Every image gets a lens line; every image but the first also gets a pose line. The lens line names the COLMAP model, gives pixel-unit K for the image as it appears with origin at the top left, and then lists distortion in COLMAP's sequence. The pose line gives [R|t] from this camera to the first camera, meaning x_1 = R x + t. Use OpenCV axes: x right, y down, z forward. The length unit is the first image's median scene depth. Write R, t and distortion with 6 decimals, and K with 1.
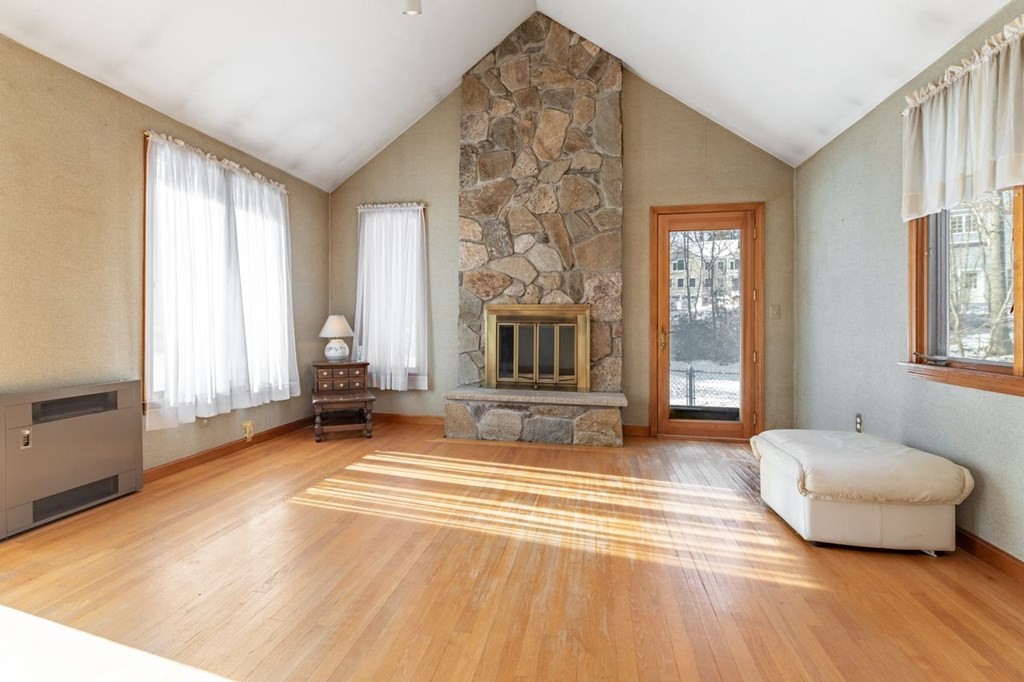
lens RADIAL K [[483.4, 0, 493.7], [0, 483.4, 326.1], [0, 0, 1]] dist [0.002294, -0.001221]
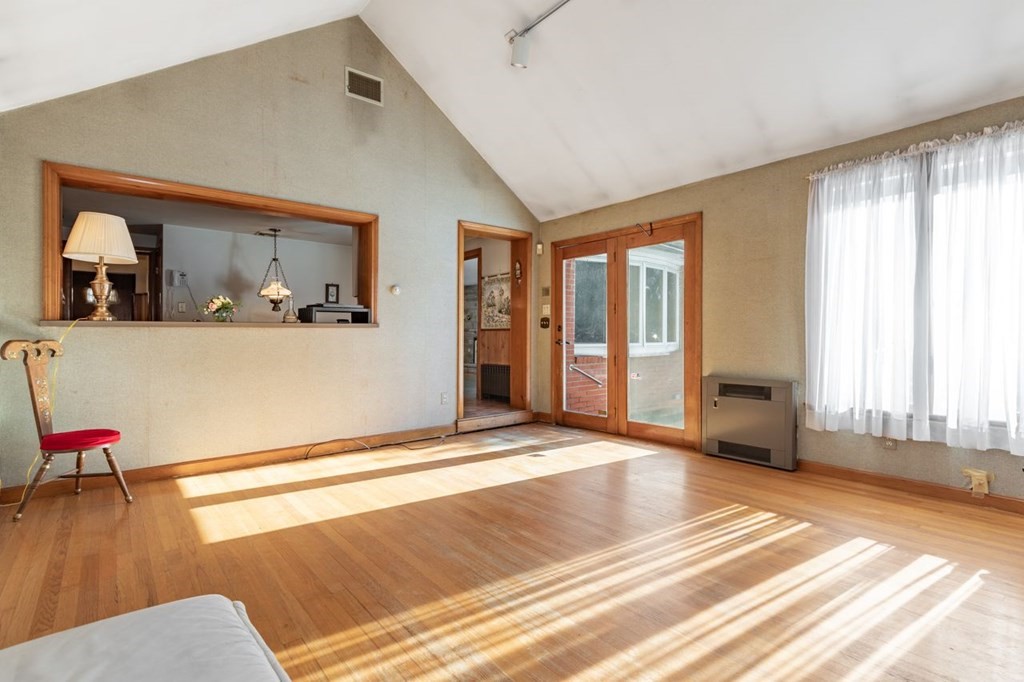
lens RADIAL K [[476.6, 0, 528.0], [0, 476.6, 326.4], [0, 0, 1]] dist [0.002515, -0.000401]
pose [[-0.603426, -0.016116, -0.797256, 0.460289], [-0.004755, 0.999851, -0.016612, -0.005698], [0.797405, -0.006234, -0.603412, 0.843218]]
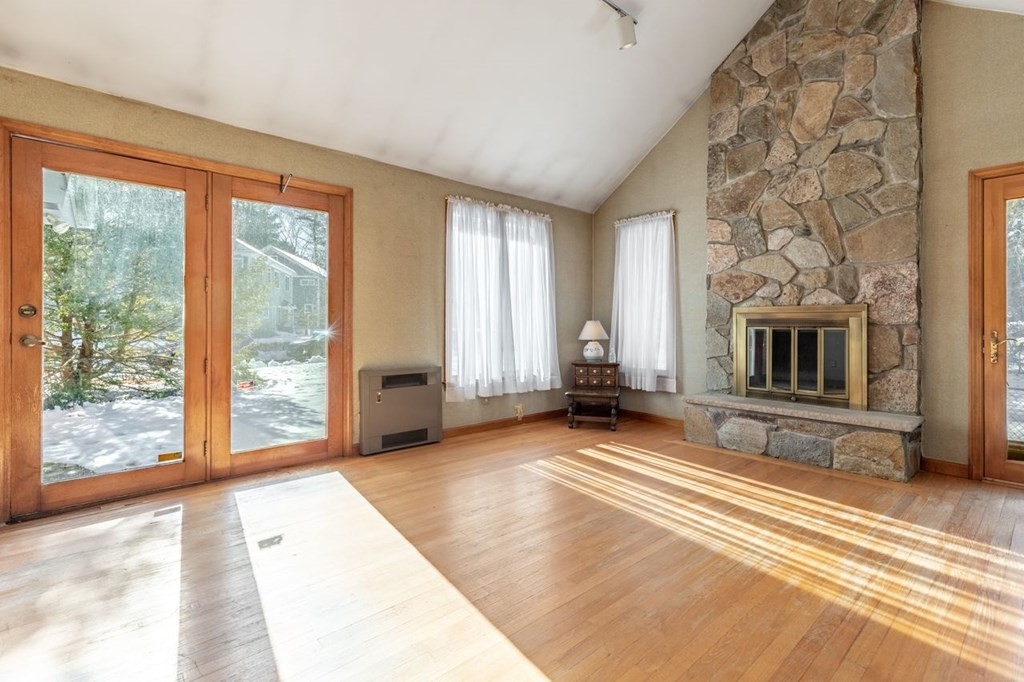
lens RADIAL K [[474.5, 0, 497.7], [0, 474.5, 325.9], [0, 0, 1]] dist [-0.000589, -0.000851]
pose [[0.791815, -0.004553, -0.610745, 0.201322], [-0.001572, 0.999954, -0.009492, 0.000951], [0.610760, 0.008477, 0.791771, -0.026522]]
